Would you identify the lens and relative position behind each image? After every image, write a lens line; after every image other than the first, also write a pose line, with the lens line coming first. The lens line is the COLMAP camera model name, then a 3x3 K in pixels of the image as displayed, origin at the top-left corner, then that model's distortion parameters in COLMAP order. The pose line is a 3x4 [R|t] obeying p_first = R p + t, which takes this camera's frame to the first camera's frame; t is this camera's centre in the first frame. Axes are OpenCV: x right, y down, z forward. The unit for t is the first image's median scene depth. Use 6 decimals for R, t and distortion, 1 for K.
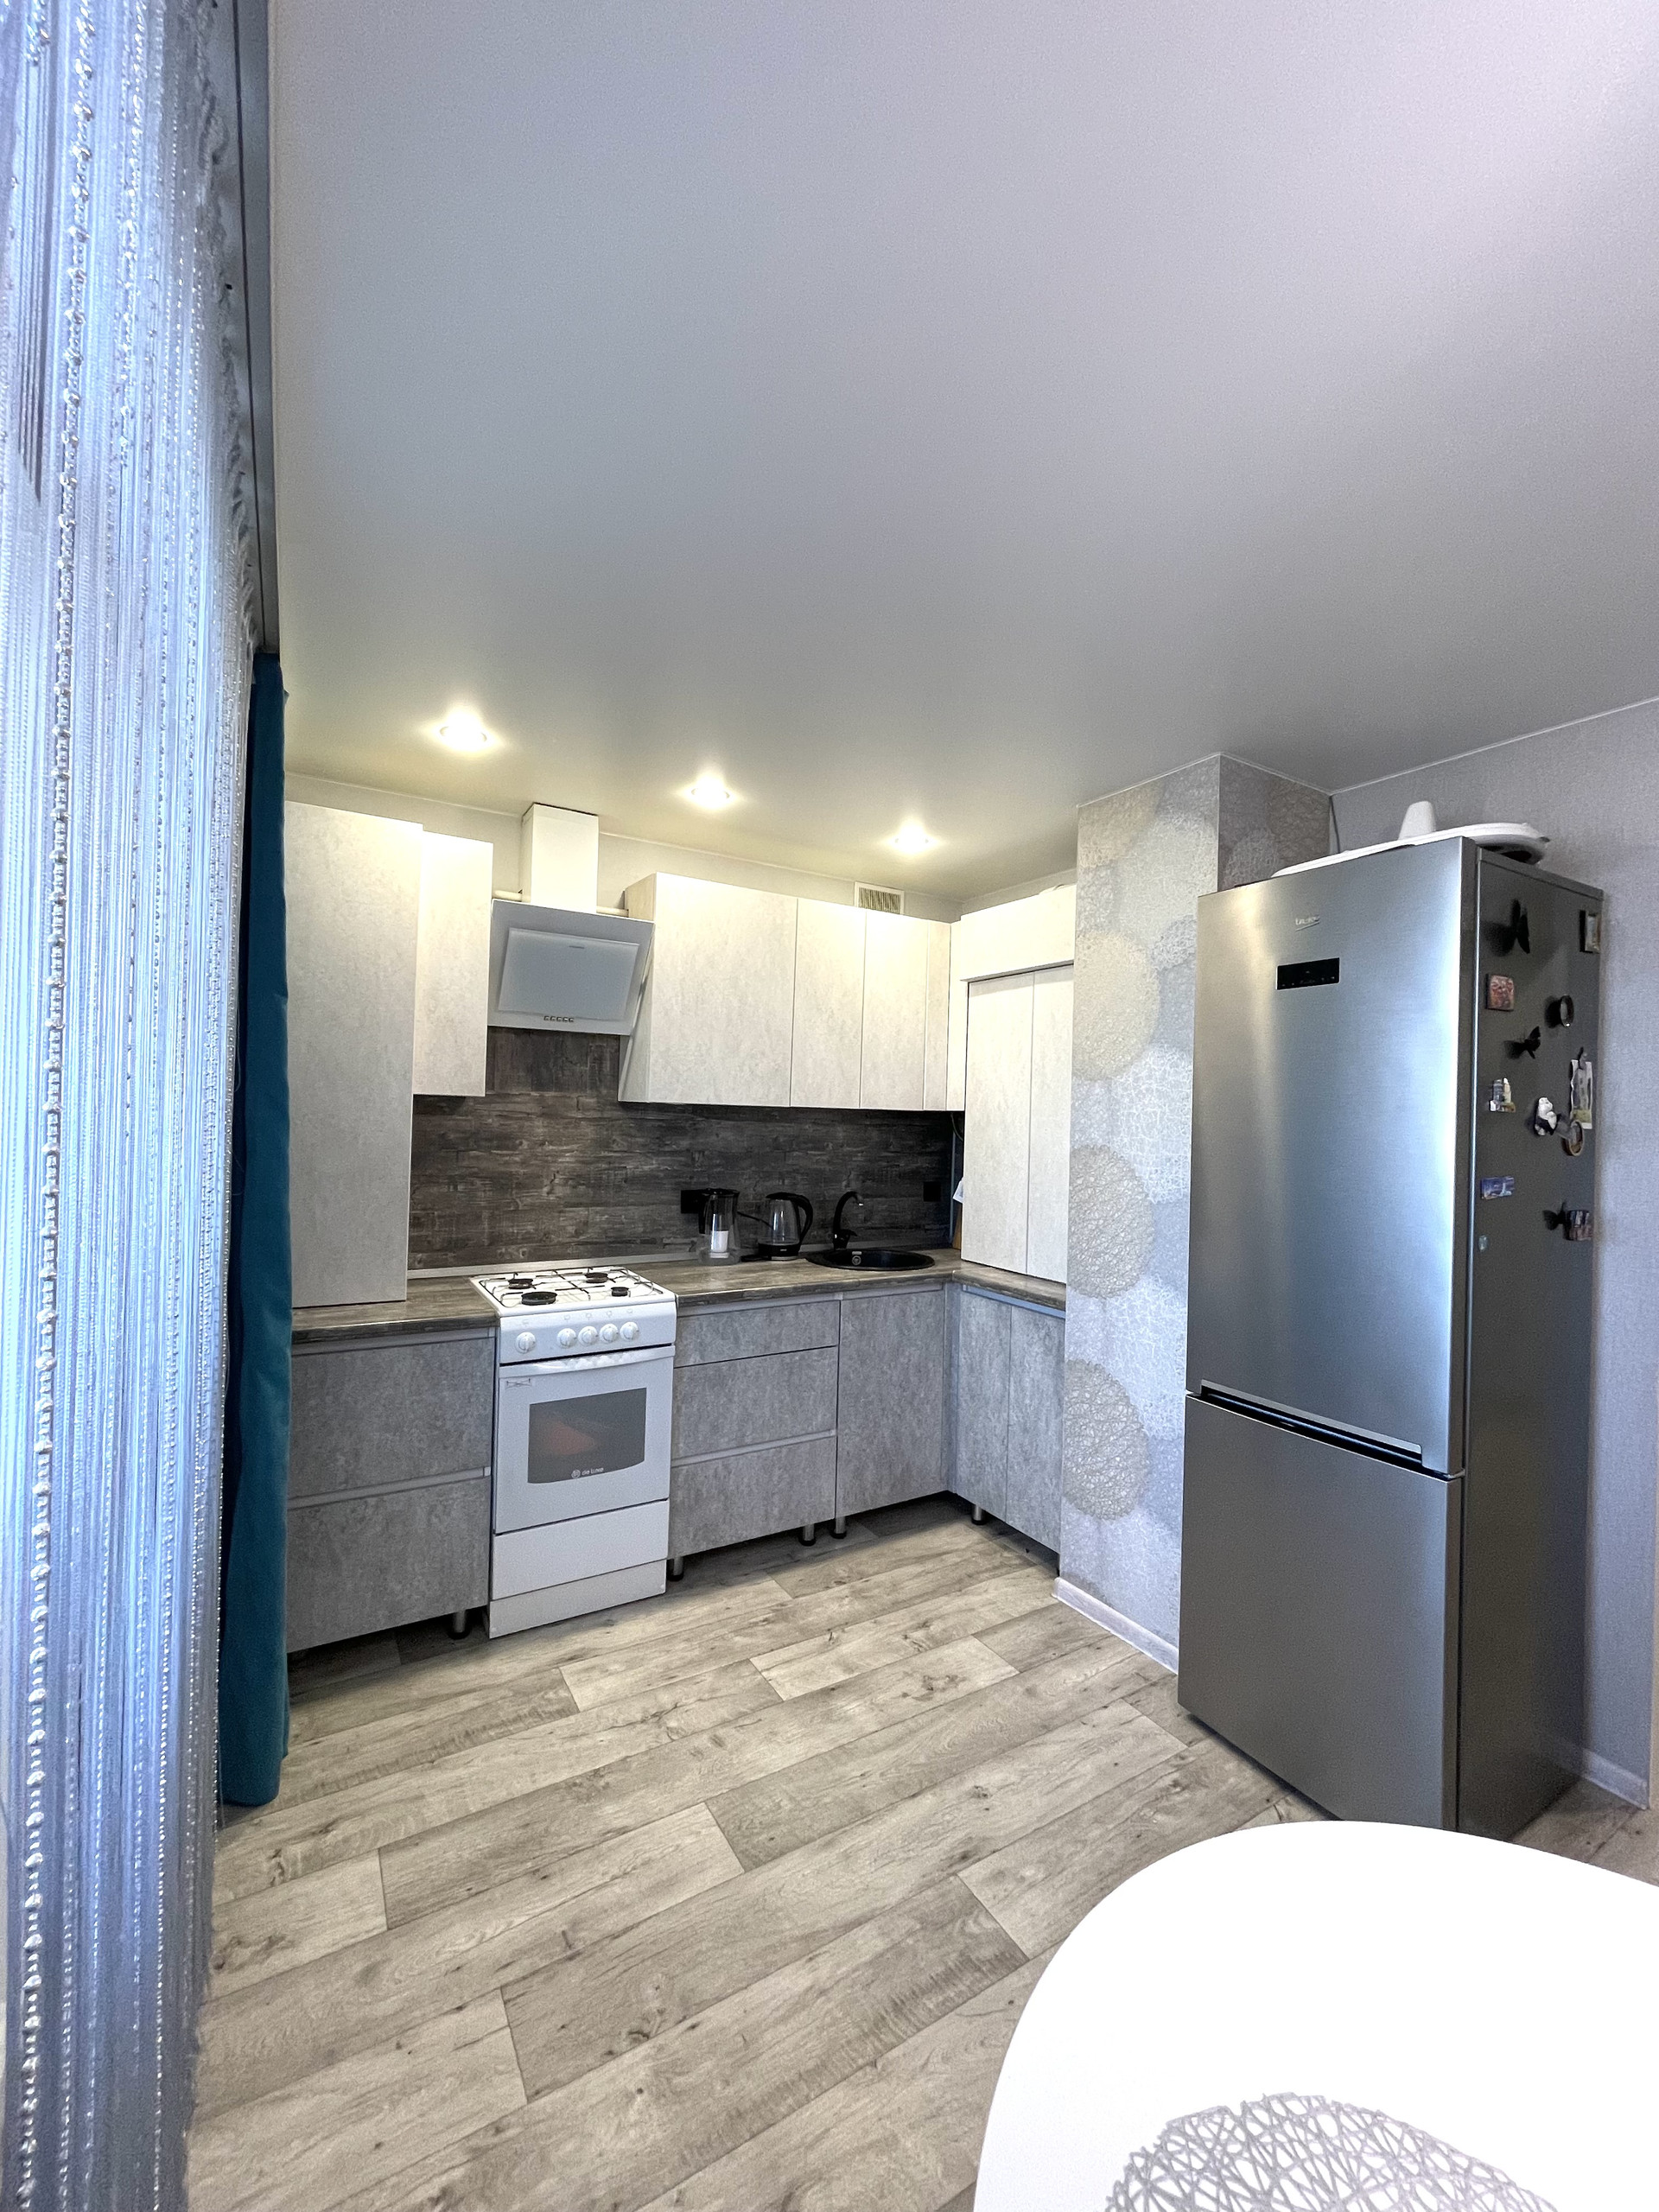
lens RADIAL K [[889.1, 0, 833.2], [0, 889.1, 1109.7], [0, 0, 1]] dist [-0.000734, -0.001677]
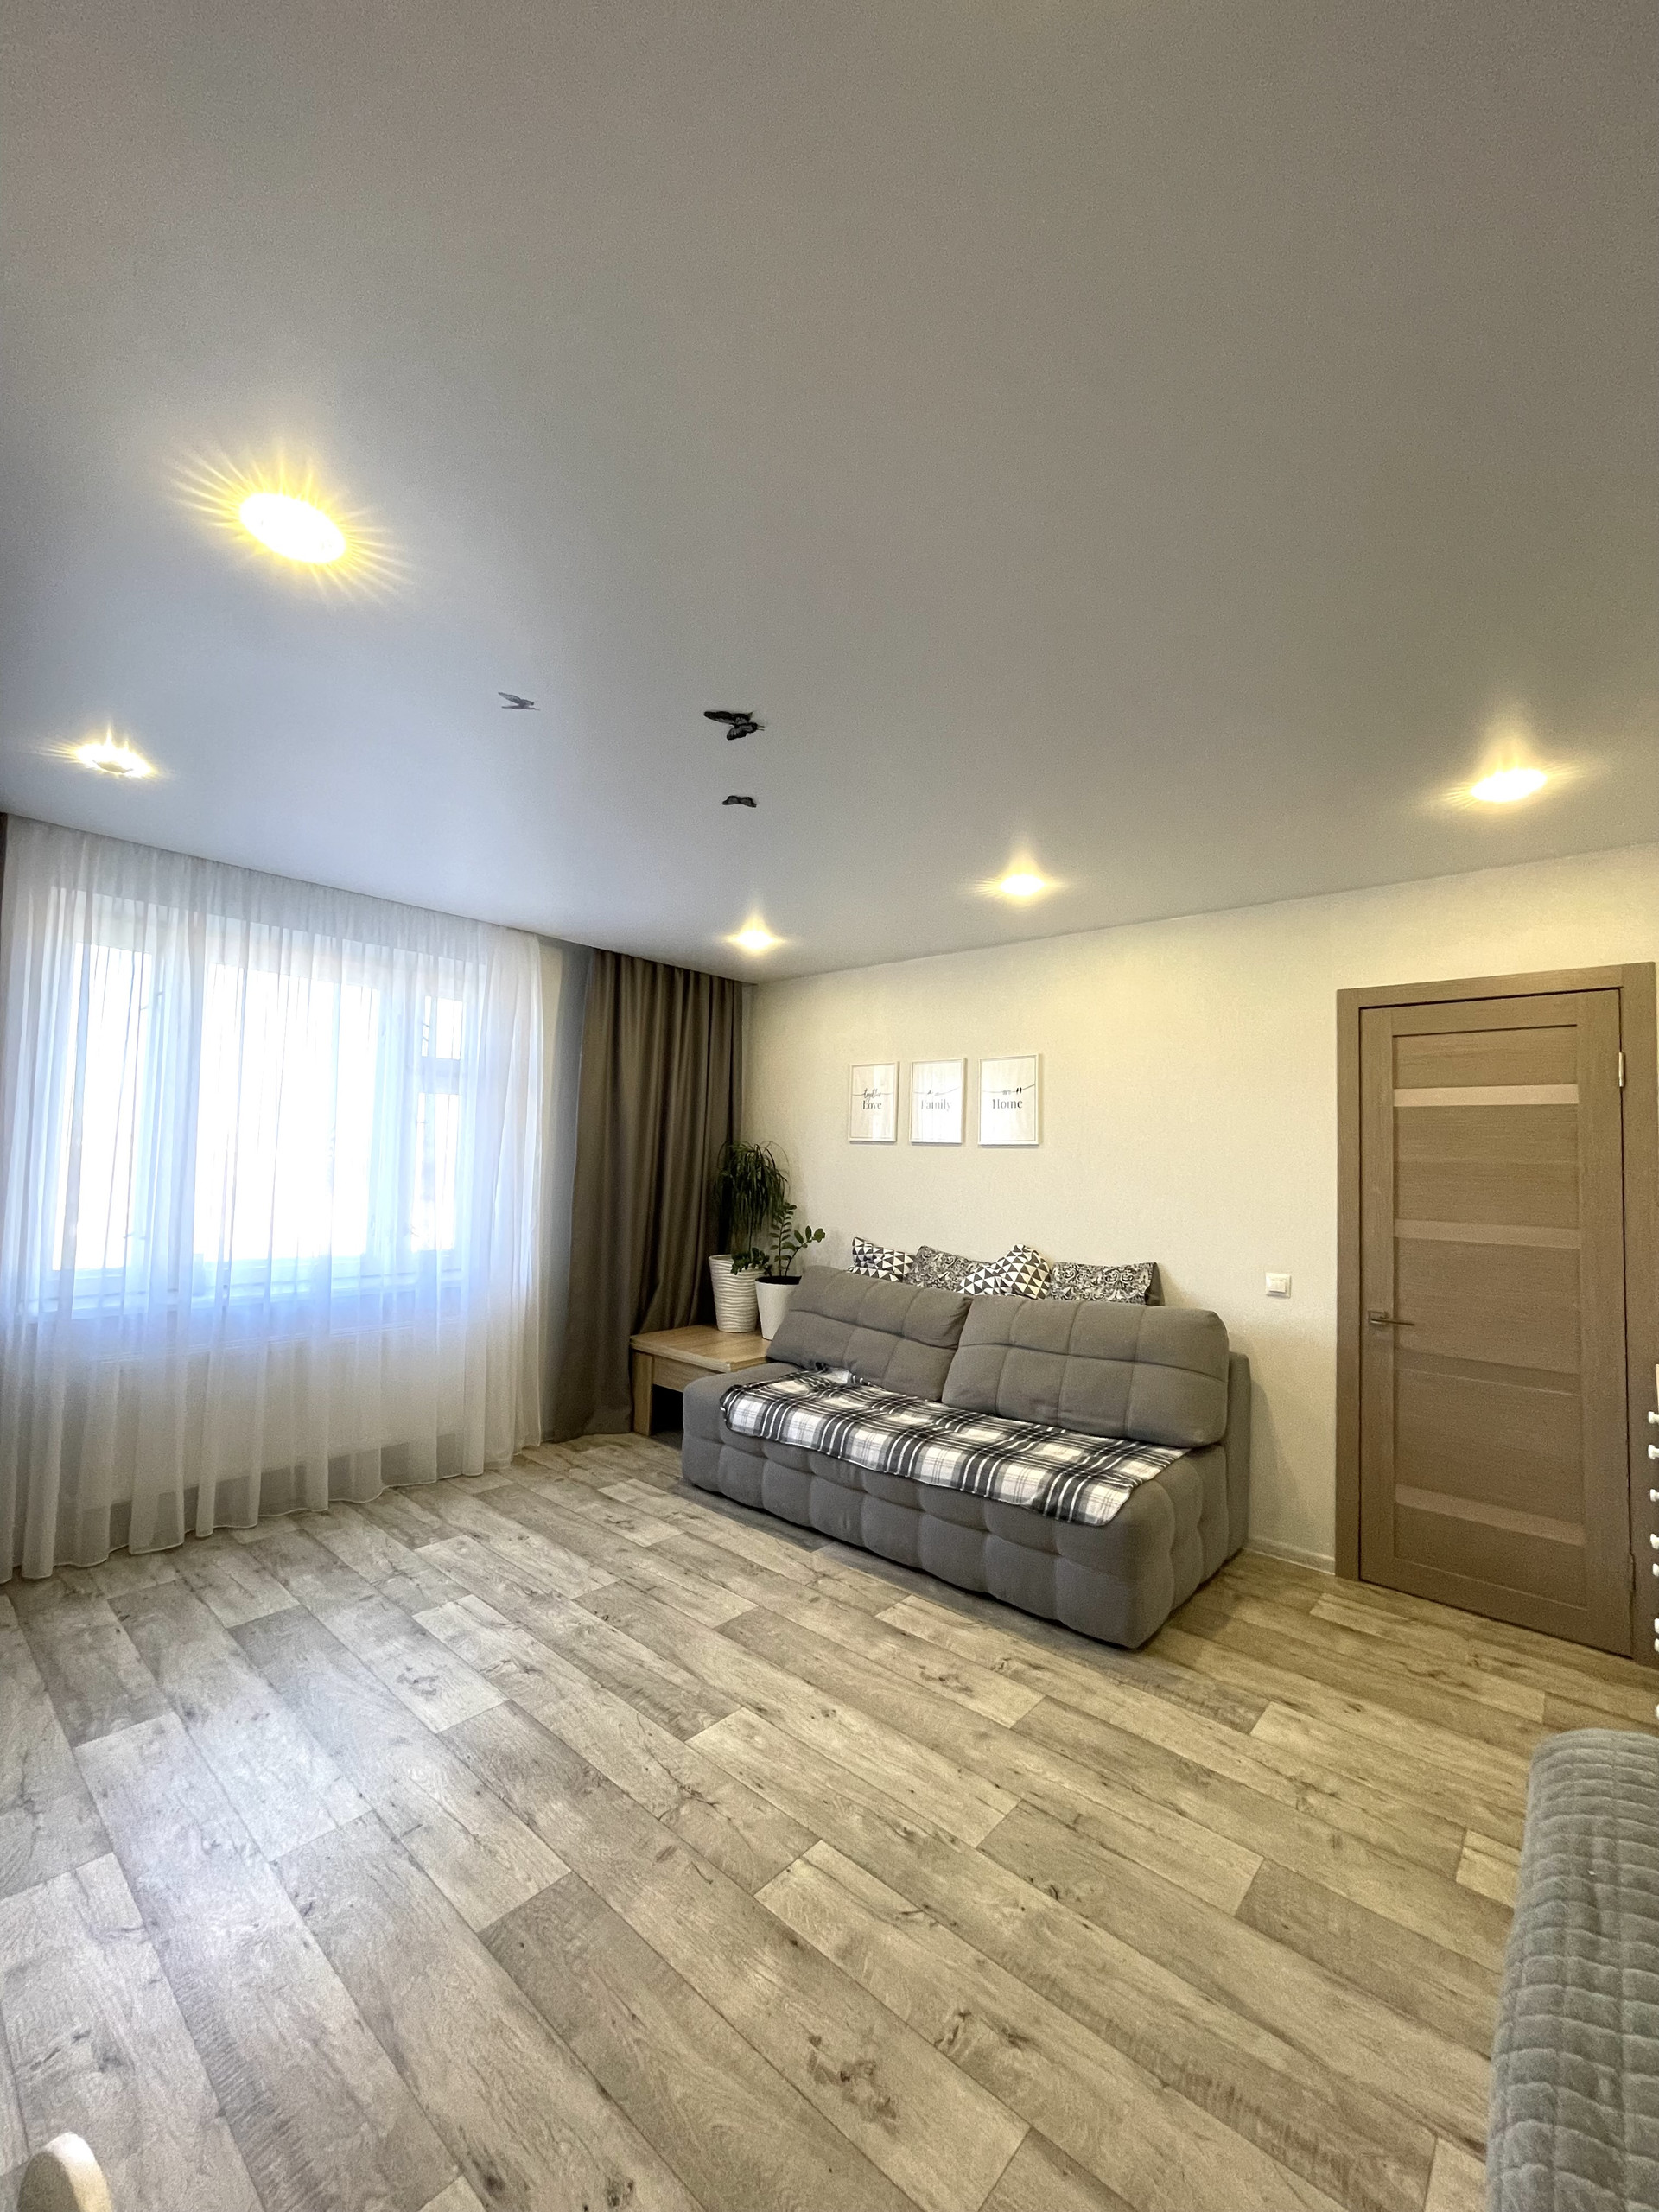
lens RADIAL K [[889.1, 0, 834.6], [0, 889.1, 1084.7], [0, 0, 1]] dist [-0.000734, -0.001677]
pose [[0.297976, -0.106496, -0.948614, 0.642112], [-0.019628, 0.992864, -0.117629, 0.043049], [0.954371, 0.053670, 0.293760, 0.663474]]
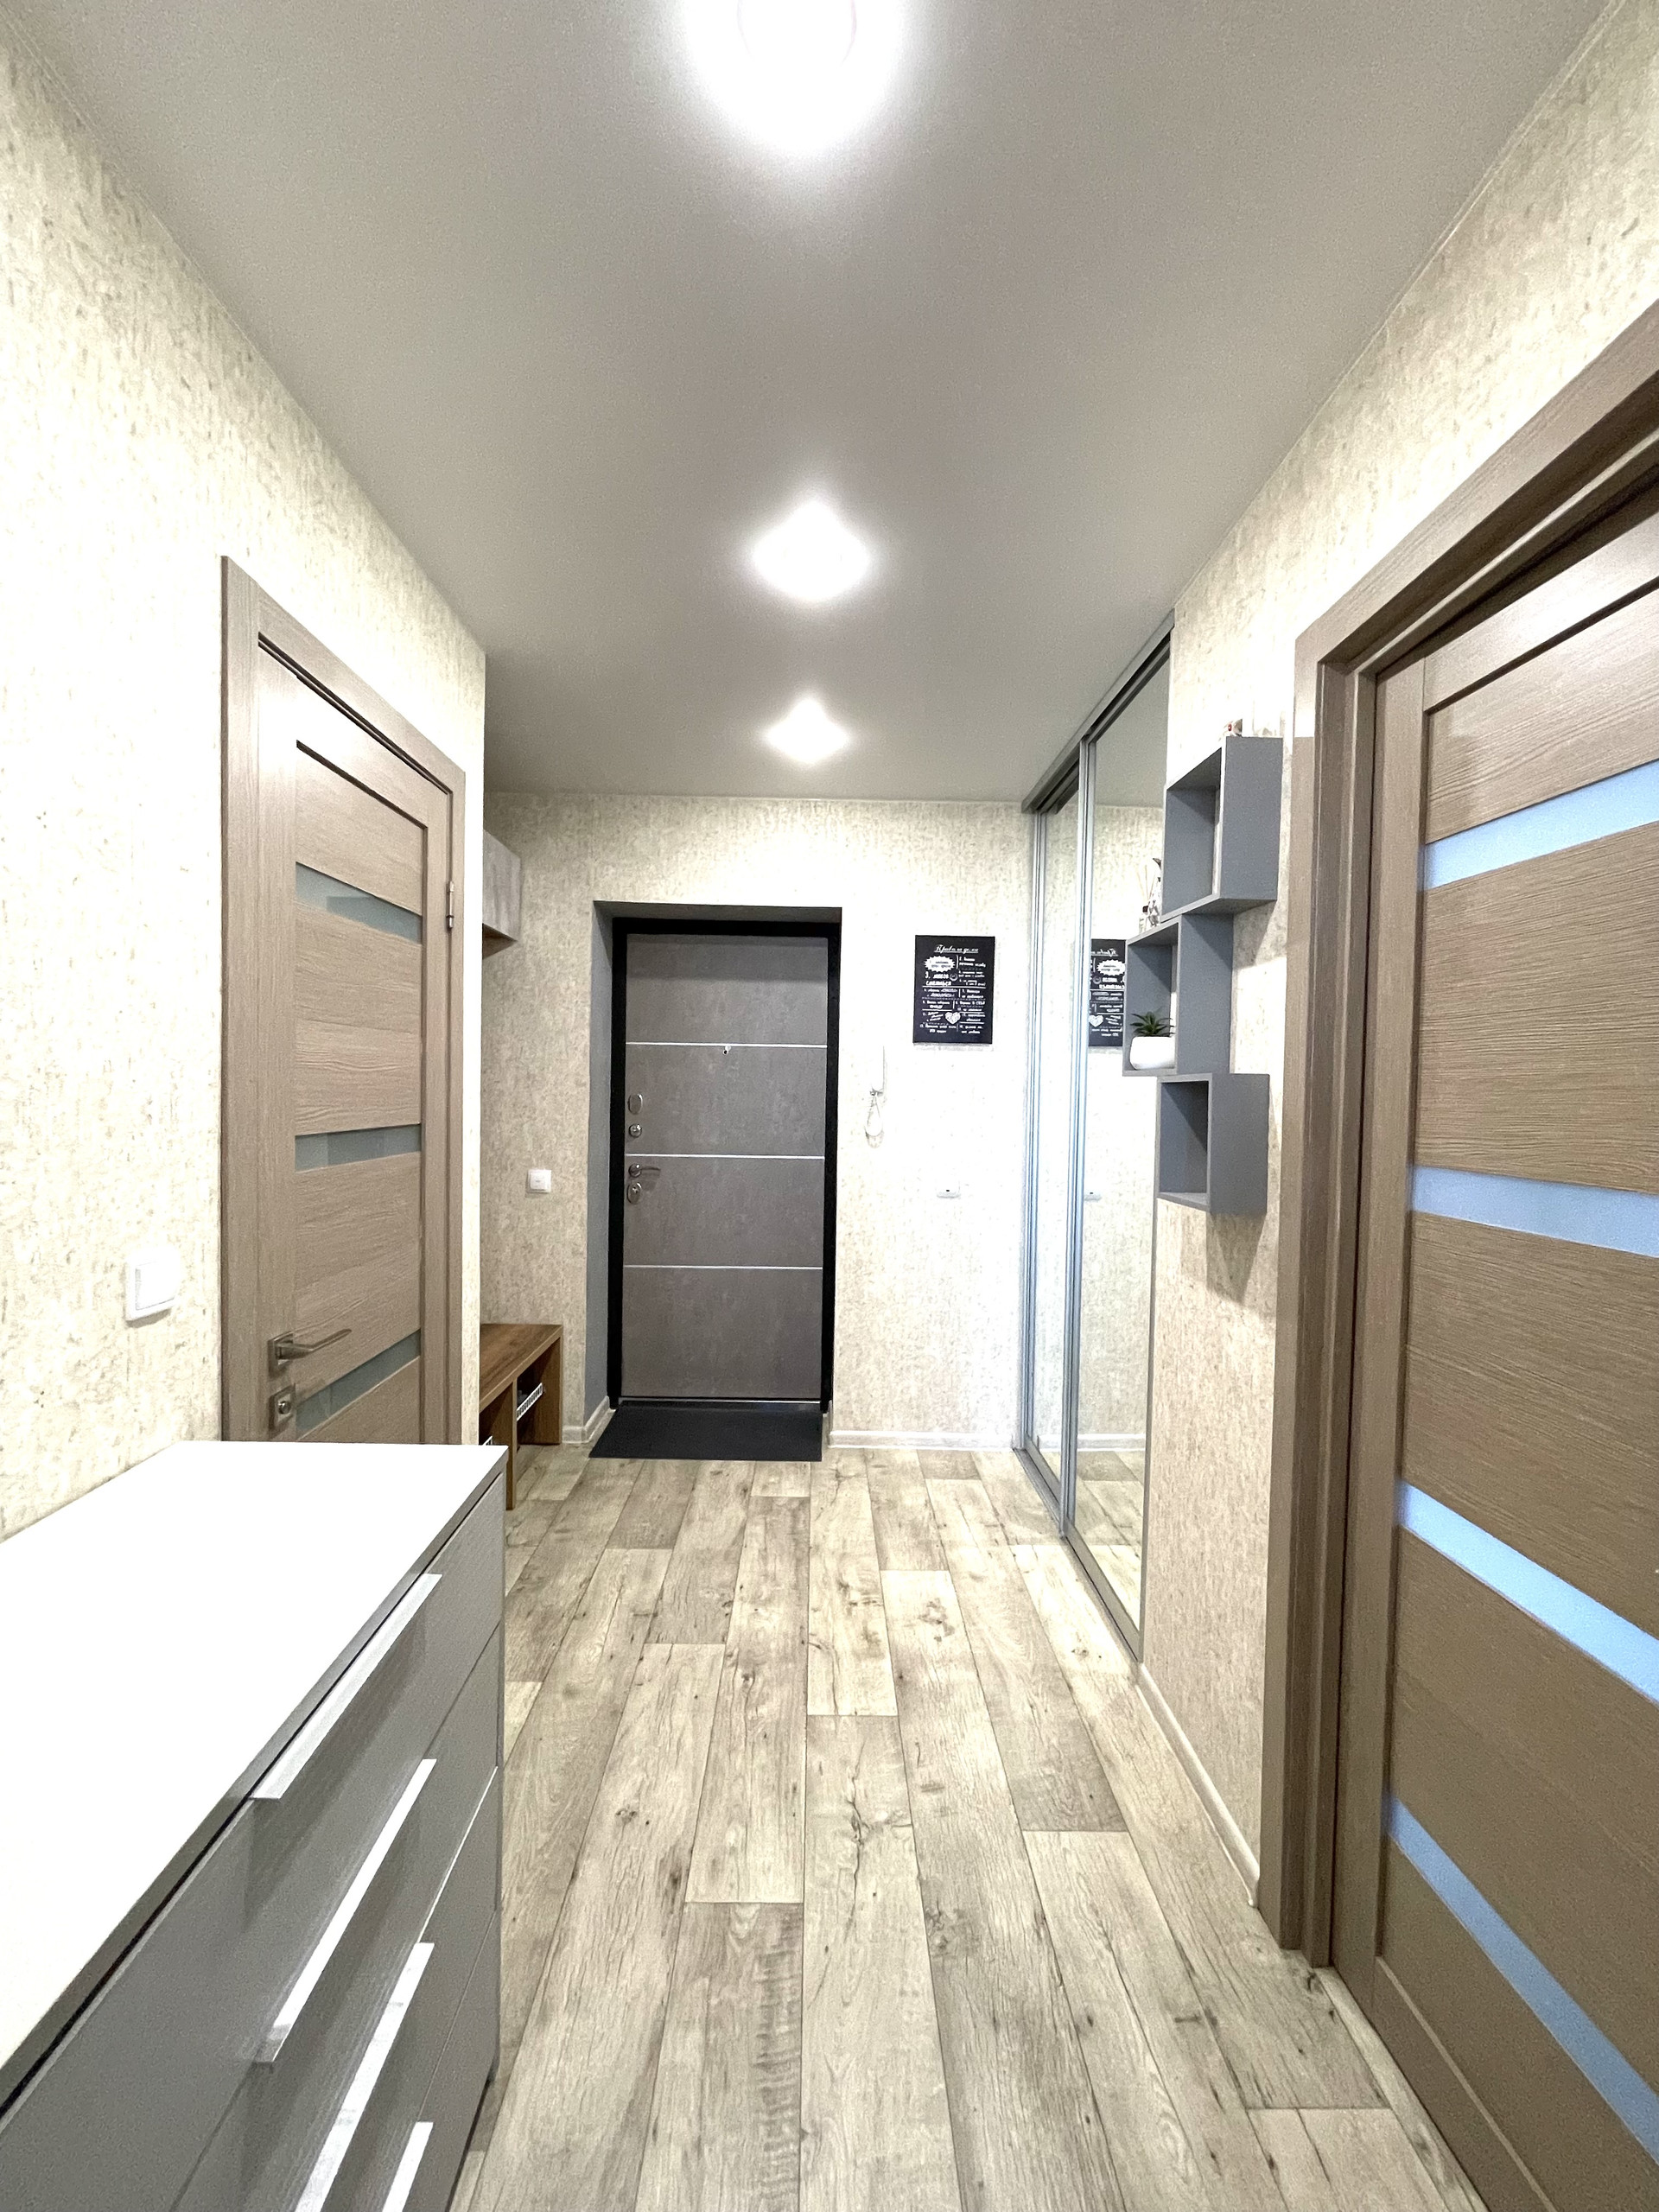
lens RADIAL K [[889.1, 0, 831.4], [0, 889.1, 1111.2], [0, 0, 1]] dist [-0.000734, -0.001677]
pose [[0.511036, -0.040051, 0.858625, -0.676822], [-0.005892, 0.998727, 0.050093, 0.020655], [-0.859539, -0.030659, 0.510150, 0.517972]]
